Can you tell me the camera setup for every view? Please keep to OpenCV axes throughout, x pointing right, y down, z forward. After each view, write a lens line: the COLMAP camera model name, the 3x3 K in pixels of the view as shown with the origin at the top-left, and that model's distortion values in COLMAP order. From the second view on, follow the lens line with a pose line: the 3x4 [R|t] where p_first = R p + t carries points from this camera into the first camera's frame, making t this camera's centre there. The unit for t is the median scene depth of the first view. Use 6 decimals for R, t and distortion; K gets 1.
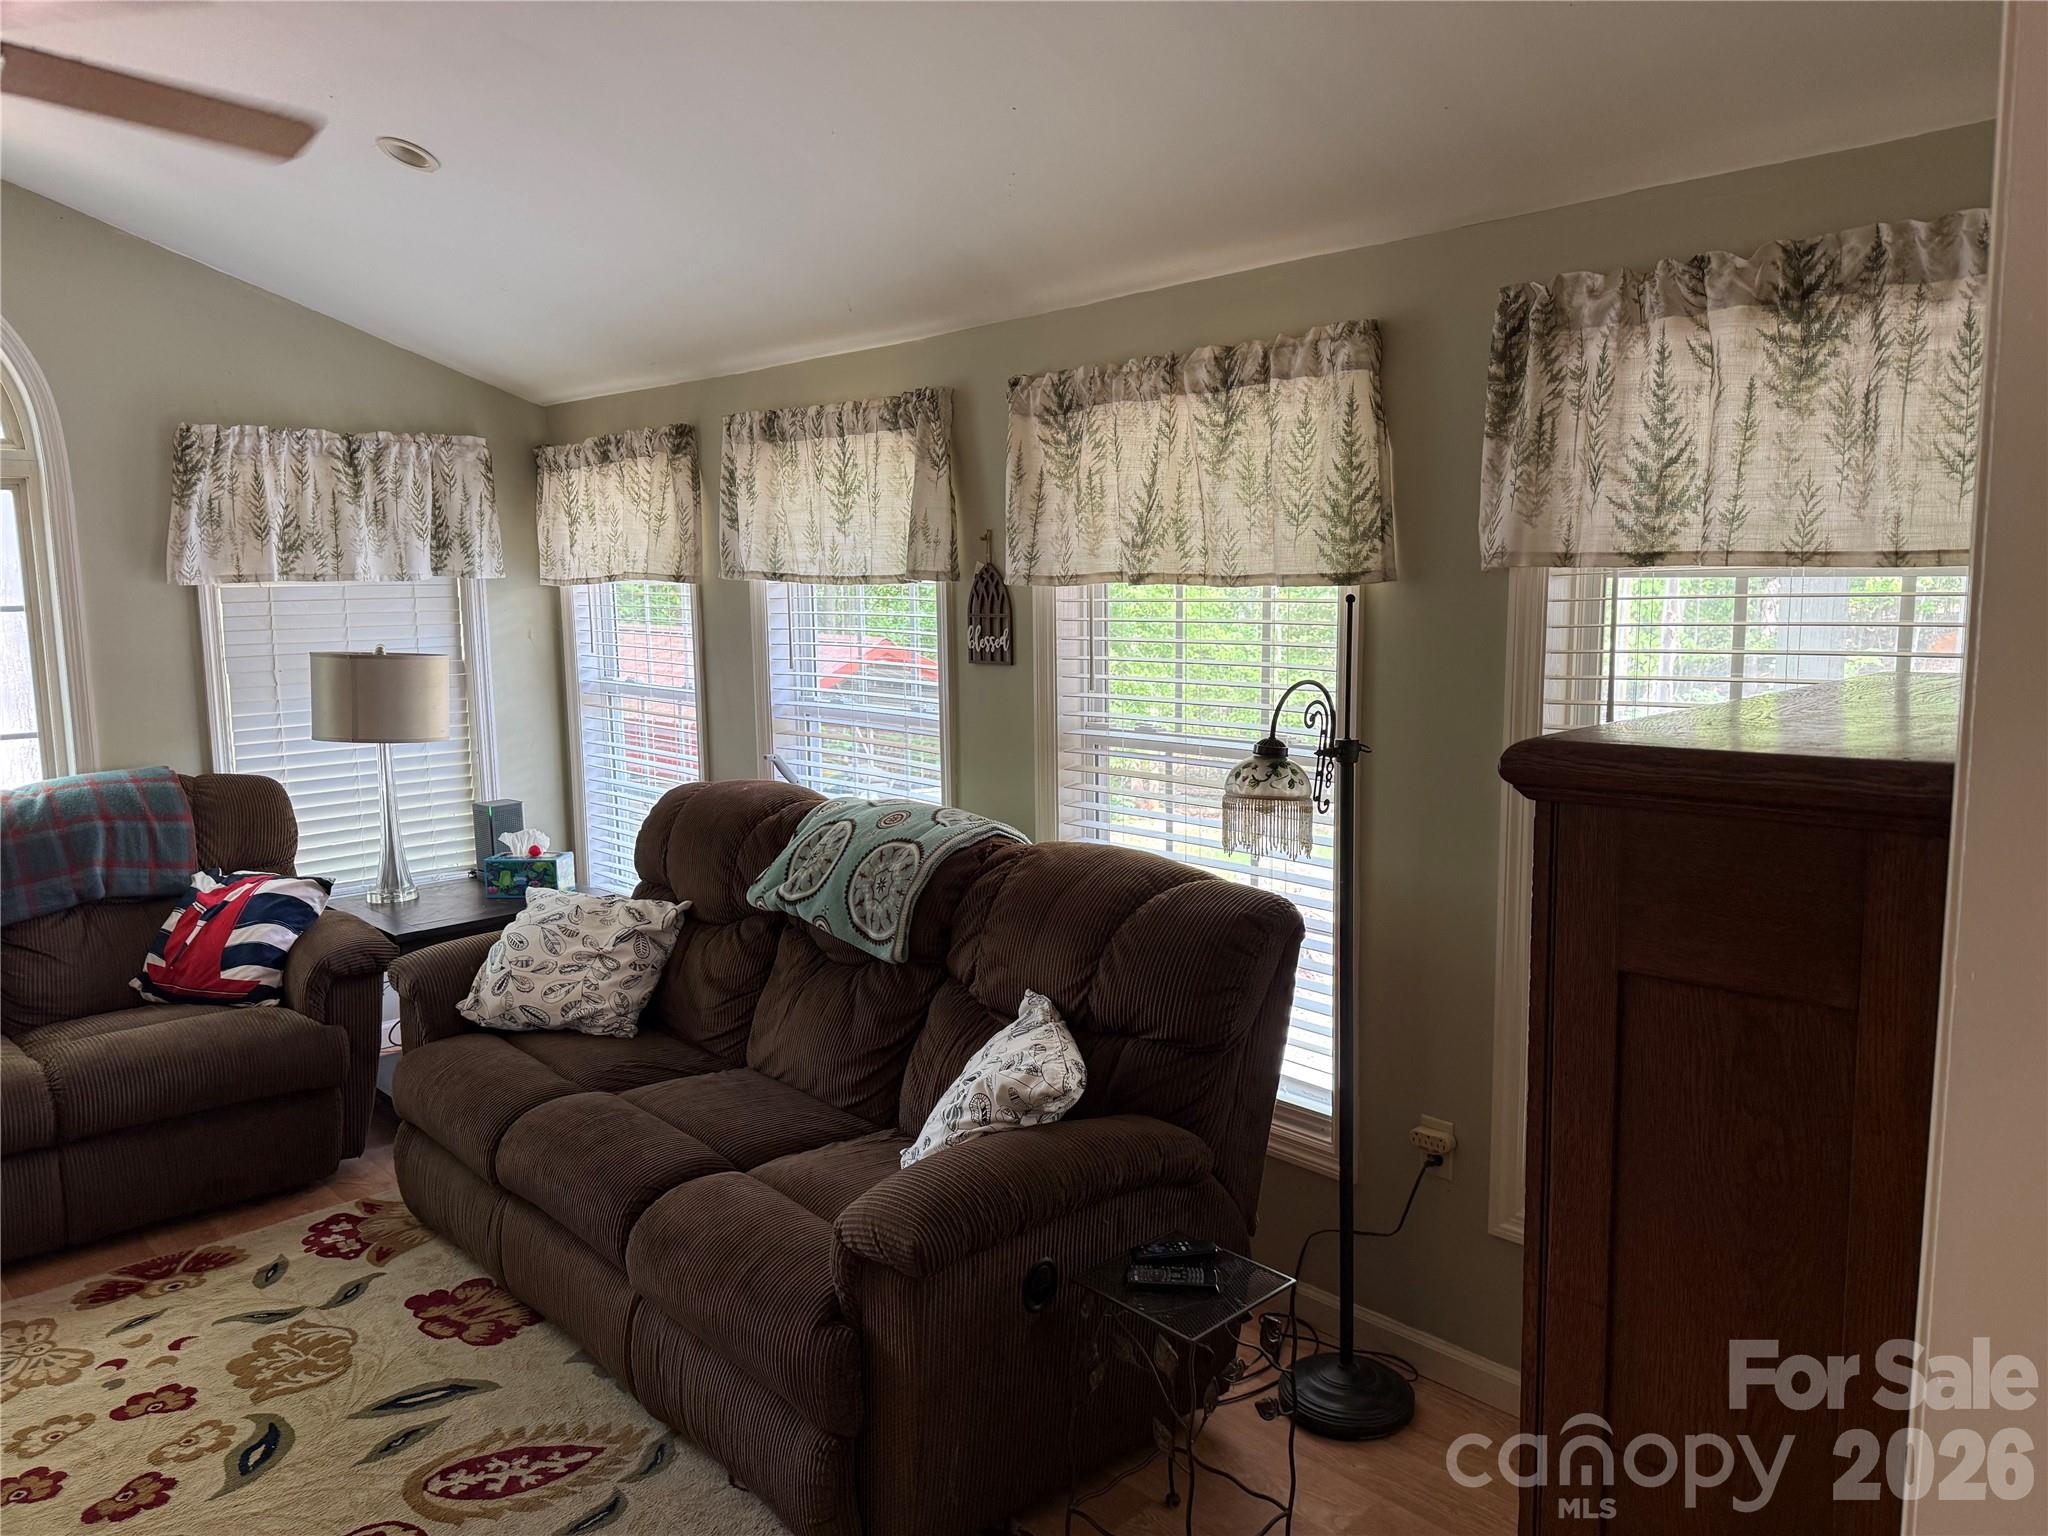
lens RADIAL K [[1444.4, 0, 935.0], [0, 1444.4, 761.4], [0, 0, 1]] dist [0.032898, -0.063746]
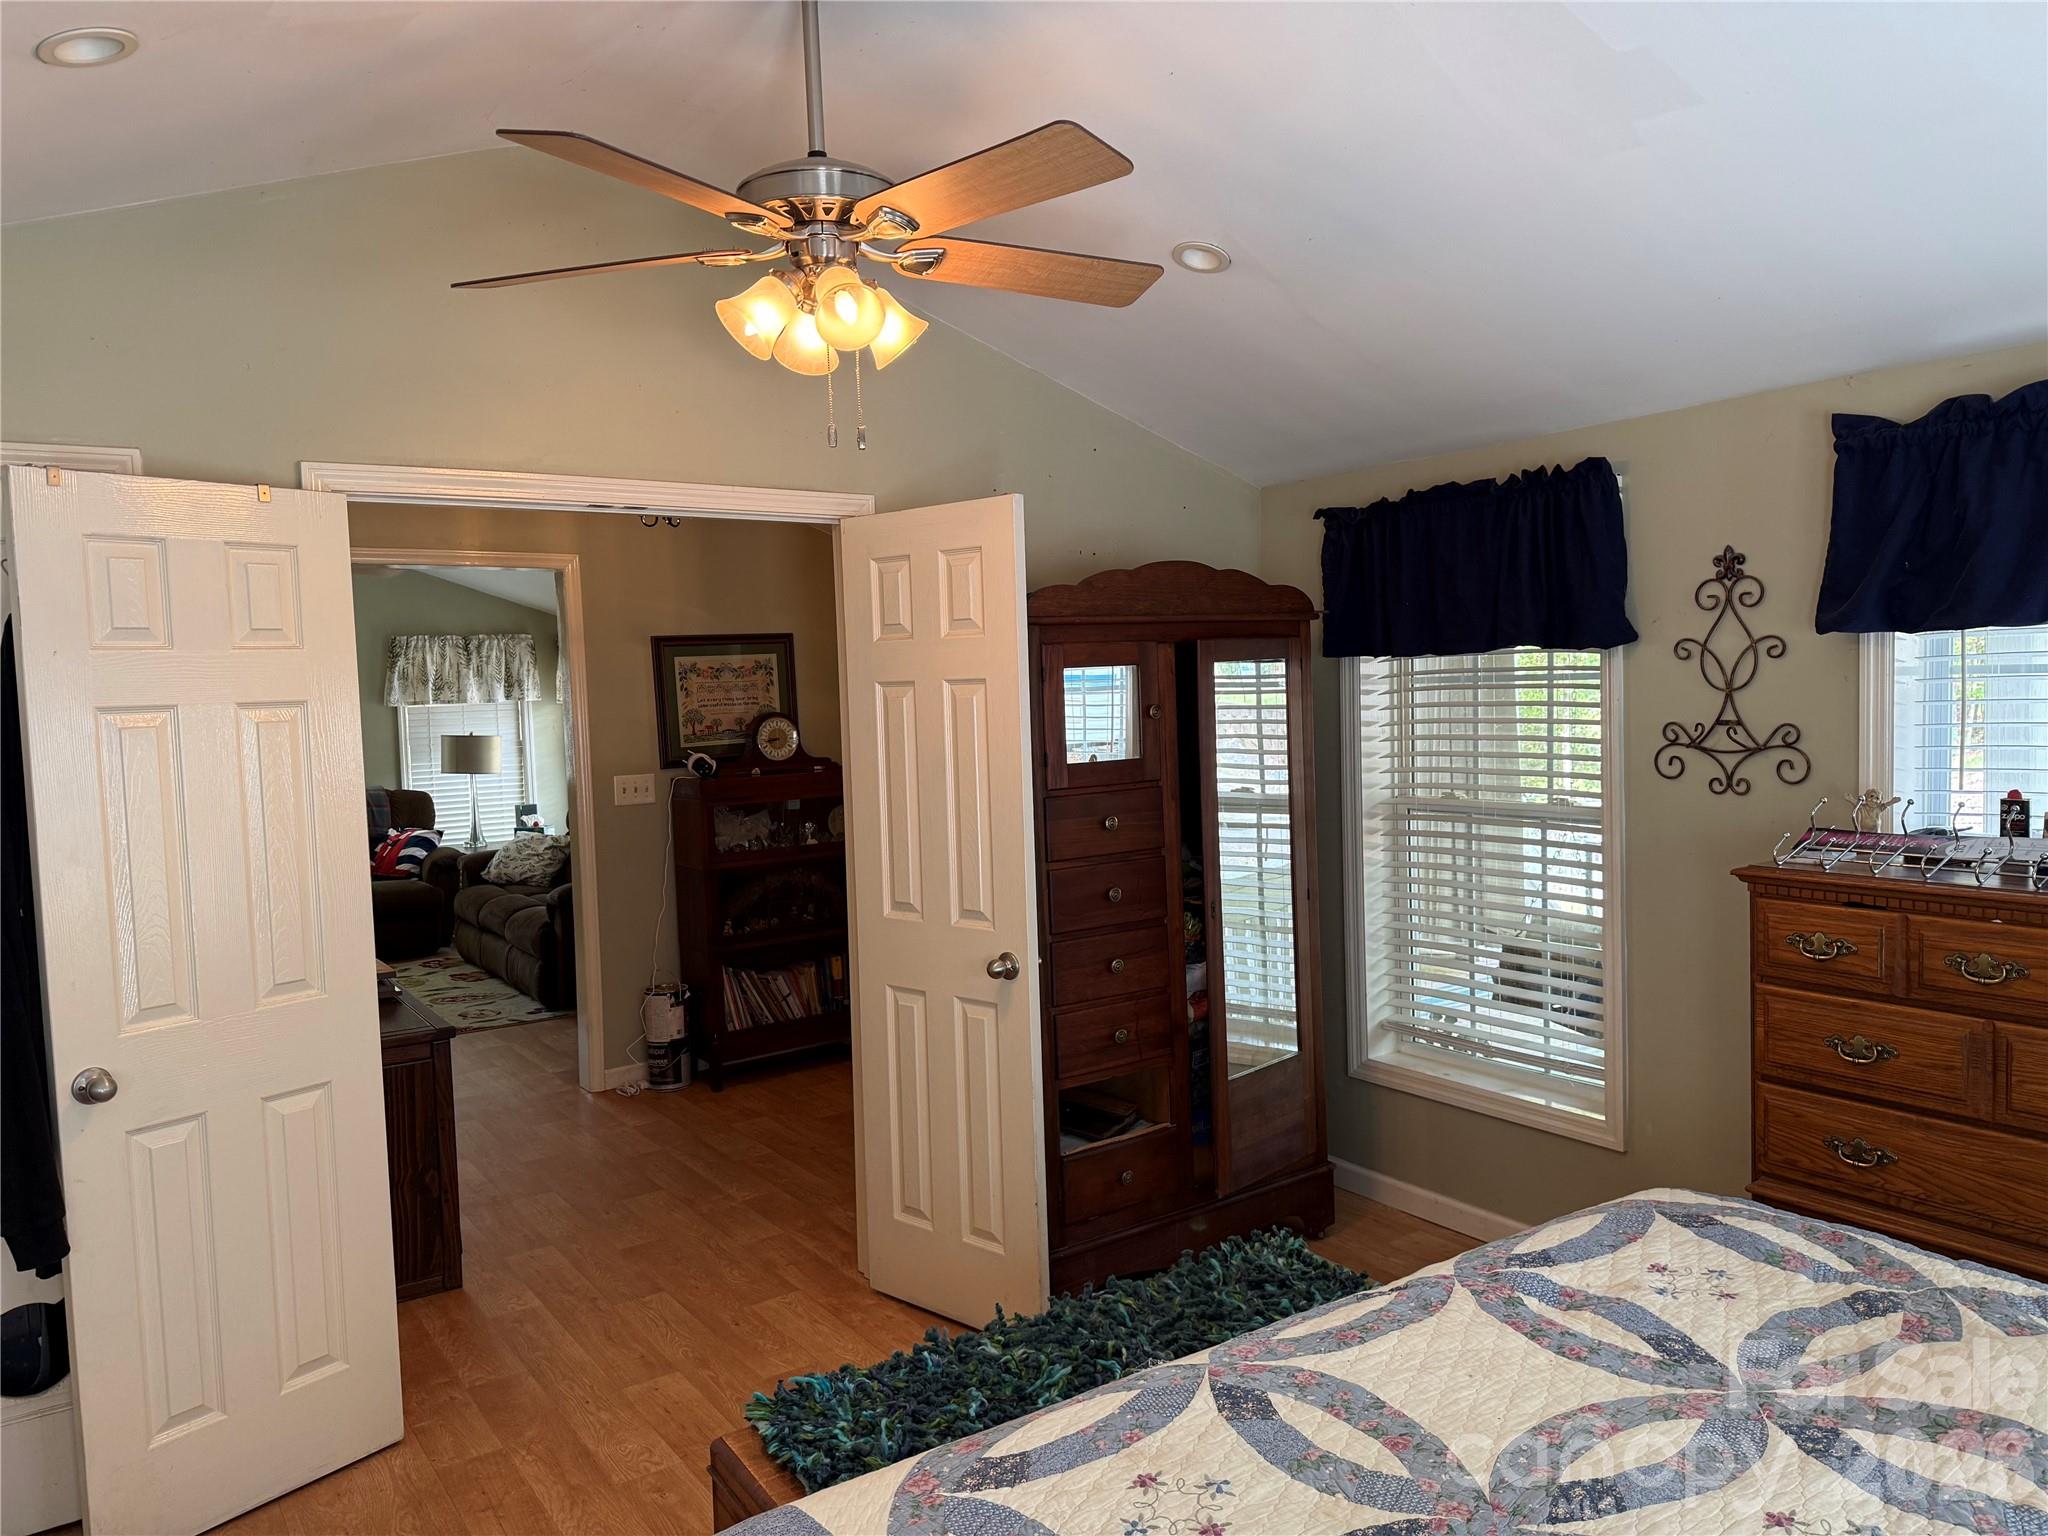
lens RADIAL K [[1444.4, 0, 933.1], [0, 1444.4, 753.7], [0, 0, 1]] dist [0.032898, -0.063746]
pose [[0.985267, -0.013353, -0.170499, 0.695201], [-0.001078, 0.996443, -0.084267, 0.141063], [0.171017, 0.083209, 0.981748, -1.064053]]
